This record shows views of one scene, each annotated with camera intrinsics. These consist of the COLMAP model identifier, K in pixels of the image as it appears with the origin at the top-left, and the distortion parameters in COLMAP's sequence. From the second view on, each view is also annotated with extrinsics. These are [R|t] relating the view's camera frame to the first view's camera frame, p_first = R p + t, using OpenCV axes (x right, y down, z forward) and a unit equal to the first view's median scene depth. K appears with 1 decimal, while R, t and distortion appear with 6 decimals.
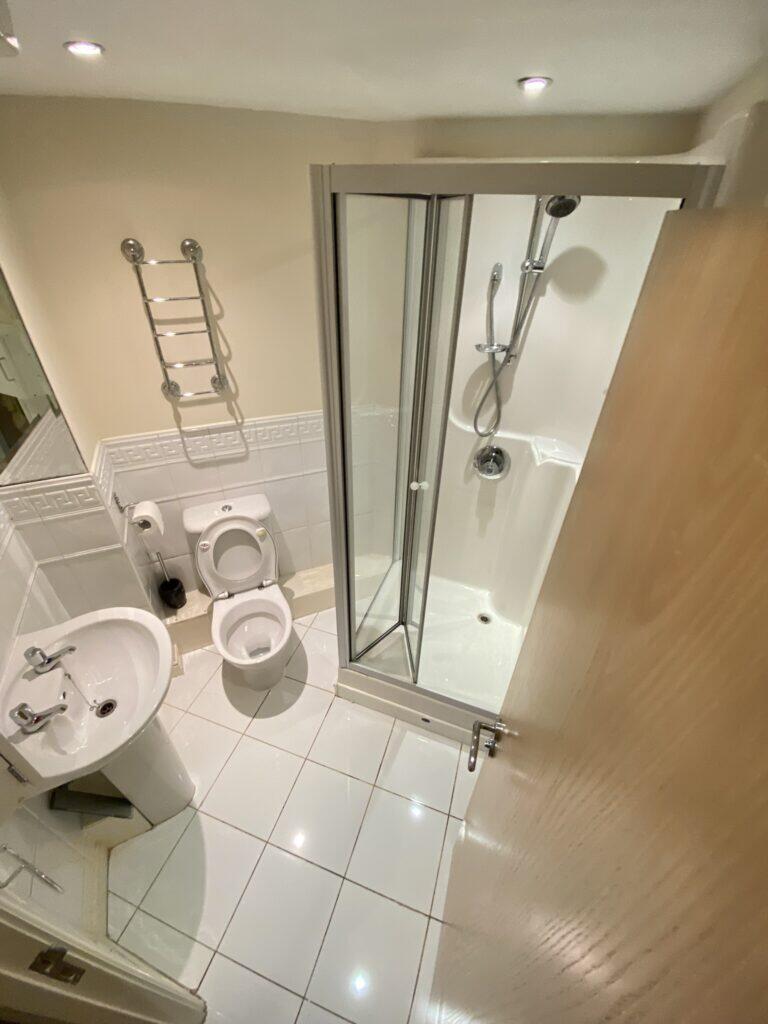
lens RADIAL K [[412.4, 0, 385.5], [0, 412.4, 510.3], [0, 0, 1]] dist [-0.001527, -0.008510]
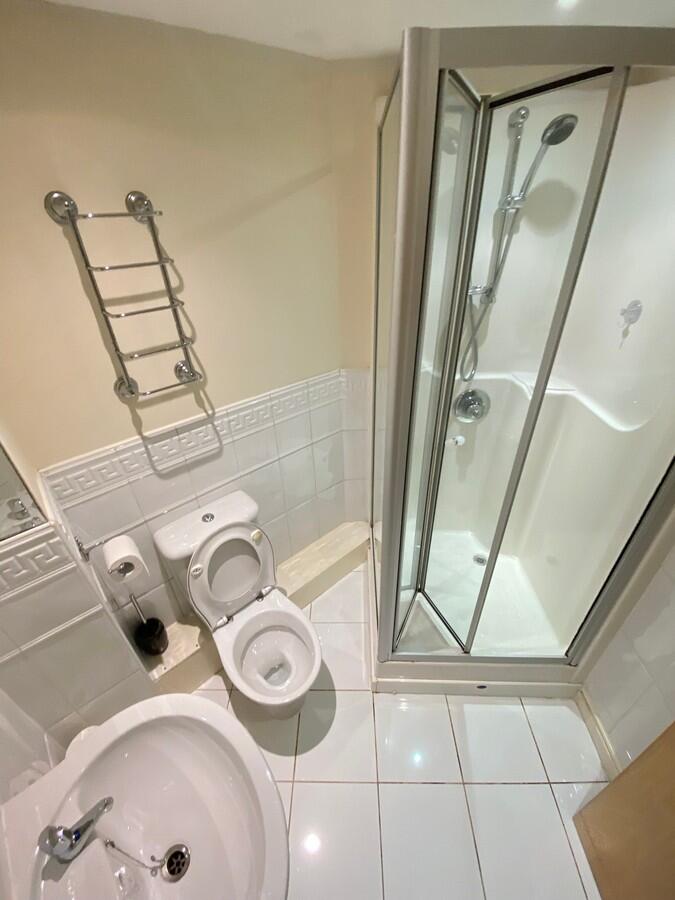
lens RADIAL K [[362.4, 0, 333.5], [0, 362.4, 446.3], [0, 0, 1]] dist [-0.001527, -0.008510]
pose [[0.952107, -0.208748, 0.223420, -0.303976], [0.221572, 0.974562, -0.033670, -0.071355], [-0.210708, 0.081561, 0.974141, 0.242412]]
